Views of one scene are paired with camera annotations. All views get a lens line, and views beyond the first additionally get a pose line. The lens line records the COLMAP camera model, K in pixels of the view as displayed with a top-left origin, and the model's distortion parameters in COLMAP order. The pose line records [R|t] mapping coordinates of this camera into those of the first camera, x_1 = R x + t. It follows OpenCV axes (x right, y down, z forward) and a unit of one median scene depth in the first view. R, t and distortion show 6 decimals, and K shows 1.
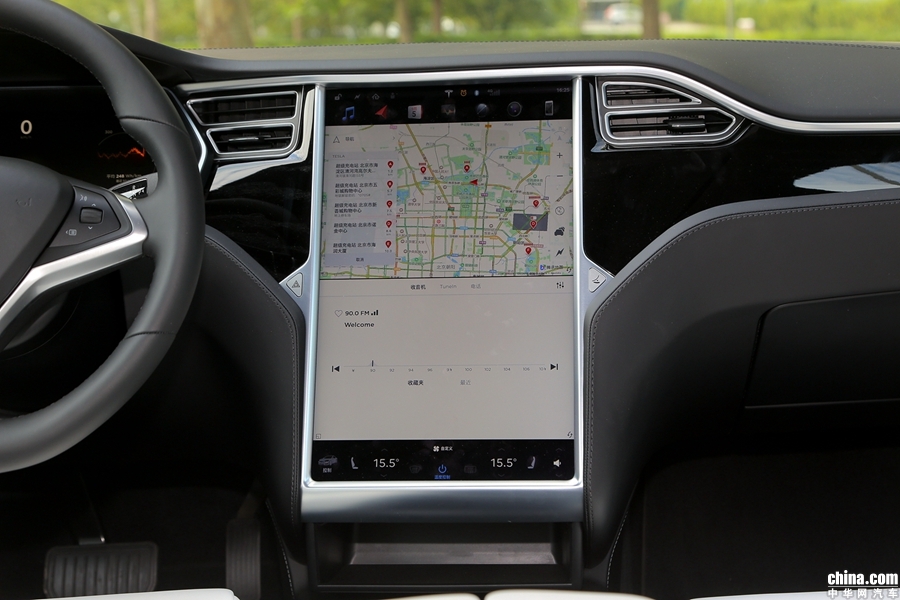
lens RADIAL K [[1713.4, 0, 450.6], [0, 1713.4, 274.8], [0, 0, 1]] dist [0.346610, 0.009701]
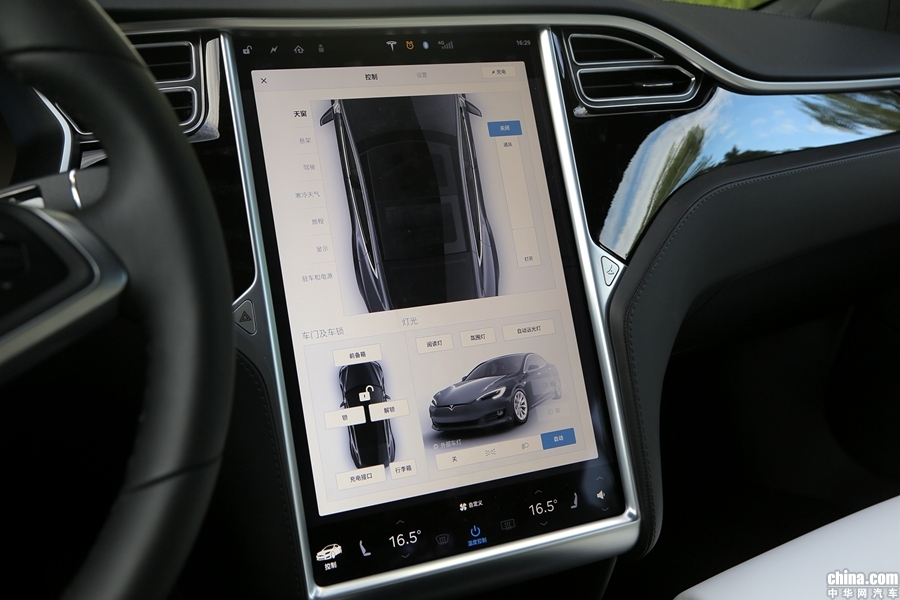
lens RADIAL K [[954.1, 0, 450.0], [0, 954.1, 300.0], [0, 0, 1]] dist [0.002585, 0.011880]
pose [[0.866770, -0.115421, 0.485167, -0.205867], [0.064085, 0.990562, 0.121164, -0.042923], [-0.494573, -0.073929, 0.865986, 0.617803]]
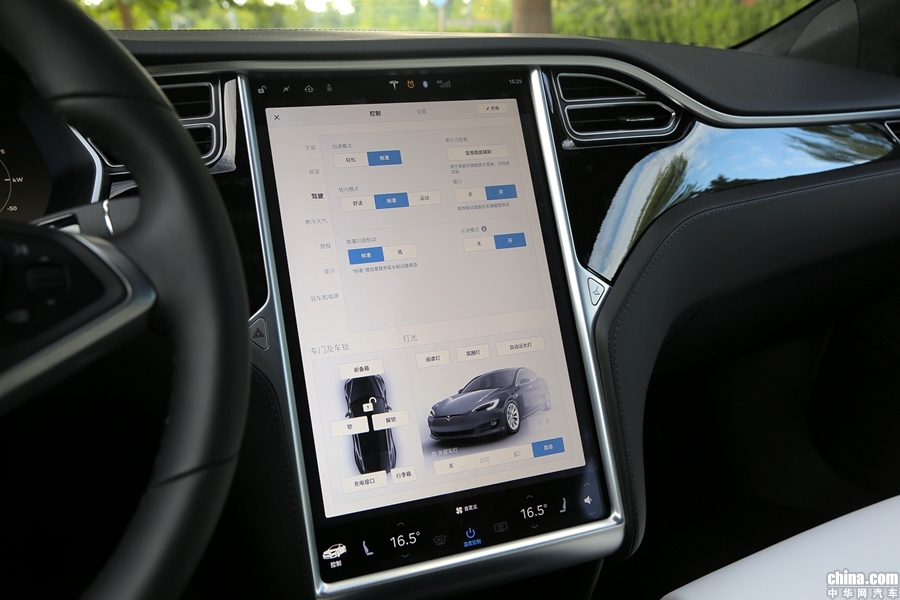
lens RADIAL K [[928.4, 0, 446.4], [0, 928.4, 293.1], [0, 0, 1]] dist [-0.007570, -0.004002]
pose [[0.871175, -0.100121, 0.480656, -0.213926], [0.064908, 0.993880, 0.089381, -0.043445], [-0.486663, -0.046668, 0.872342, 0.596044]]
